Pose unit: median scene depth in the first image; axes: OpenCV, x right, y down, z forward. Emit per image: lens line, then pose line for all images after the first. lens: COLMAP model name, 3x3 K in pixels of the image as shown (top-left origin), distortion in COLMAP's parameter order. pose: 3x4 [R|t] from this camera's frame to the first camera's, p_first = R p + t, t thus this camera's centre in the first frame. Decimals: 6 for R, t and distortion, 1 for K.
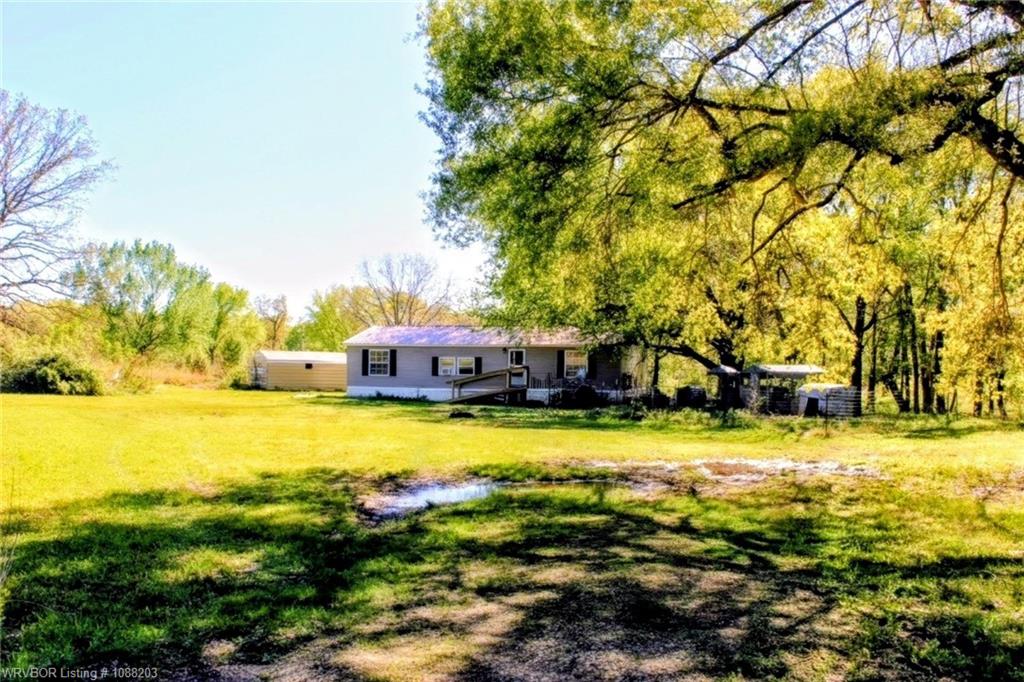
lens RADIAL K [[1103.2, 0, 525.5], [0, 1103.2, 352.0], [0, 0, 1]] dist [-0.118423, 0.136167]
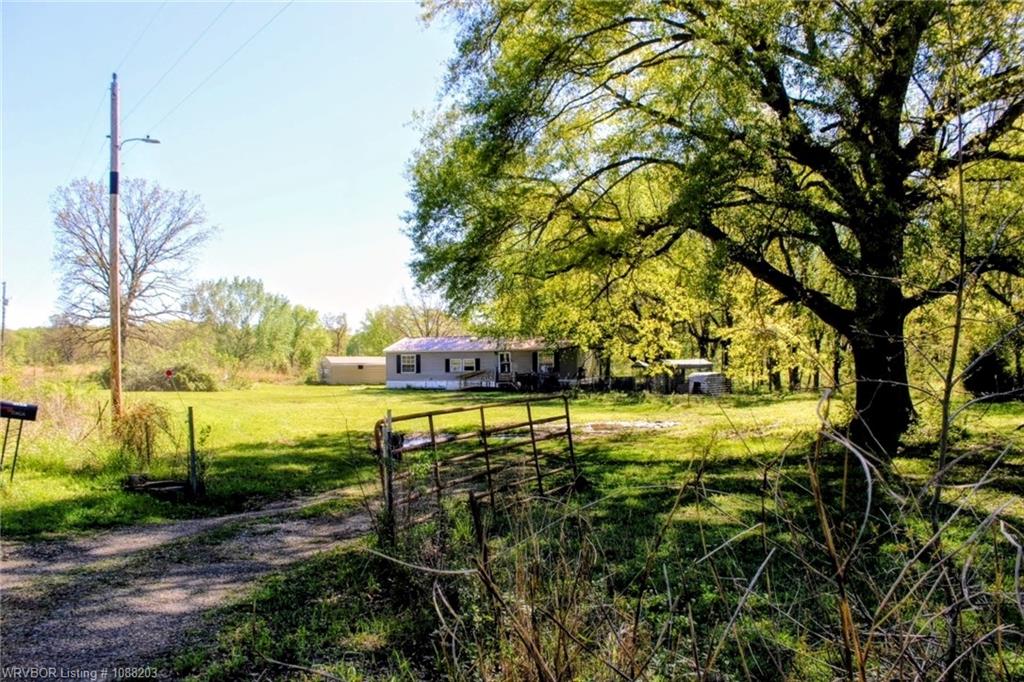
lens RADIAL K [[863.6, 0, 494.9], [0, 863.6, 341.1], [0, 0, 1]] dist [-0.140250, 0.163521]
pose [[0.998603, -0.025535, -0.046268, 0.025863], [0.025026, 0.999620, -0.011540, -0.003442], [0.046545, 0.010366, 0.998862, -0.089505]]
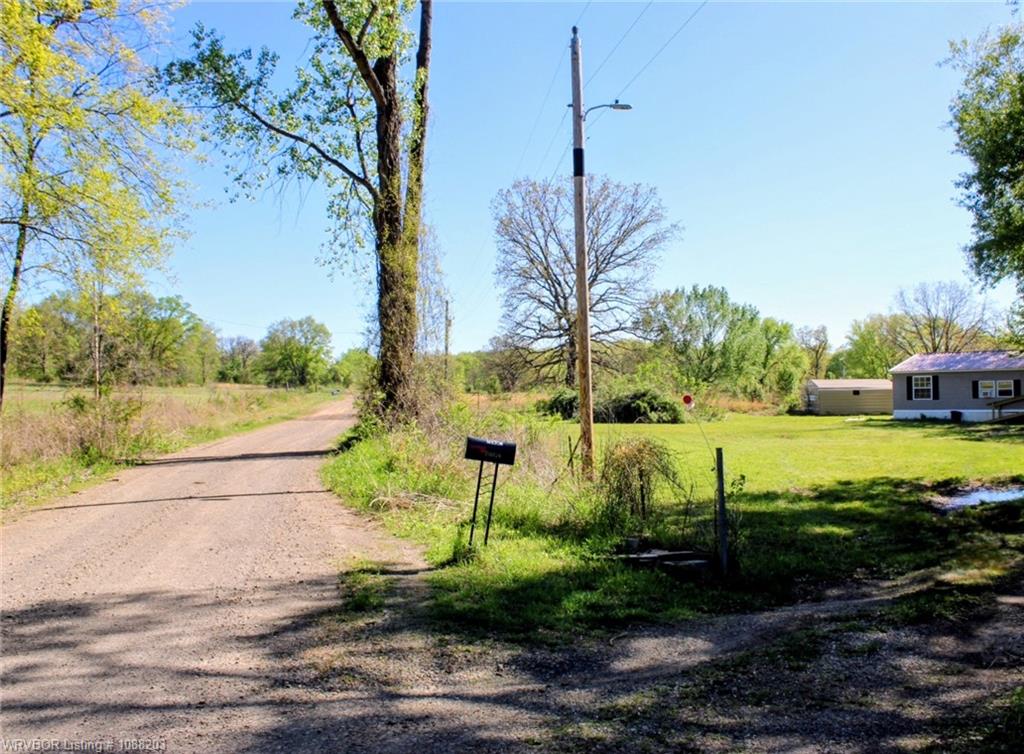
lens RADIAL K [[1046.0, 0, 597.9], [0, 1046.0, 378.0], [0, 0, 1]] dist [-0.099420, 0.005158]
pose [[0.908365, -0.035545, -0.416664, 0.003369], [0.035605, 0.999337, -0.007630, -0.003068], [0.416659, -0.007905, 0.909028, -0.062781]]
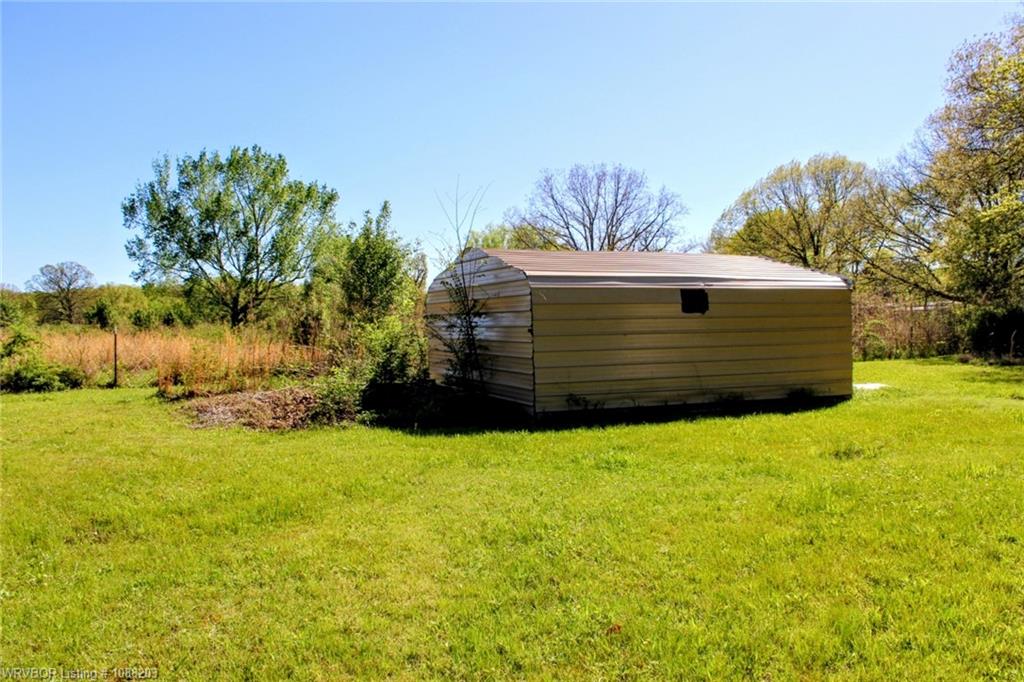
lens RADIAL K [[863.6, 0, 494.9], [0, 863.6, 341.1], [0, 0, 1]] dist [-0.140250, 0.163521]
pose [[0.991797, -0.033588, -0.123334, -0.229060], [0.037790, 0.998777, 0.031893, 0.014626], [0.122112, -0.036292, 0.991853, 0.856150]]
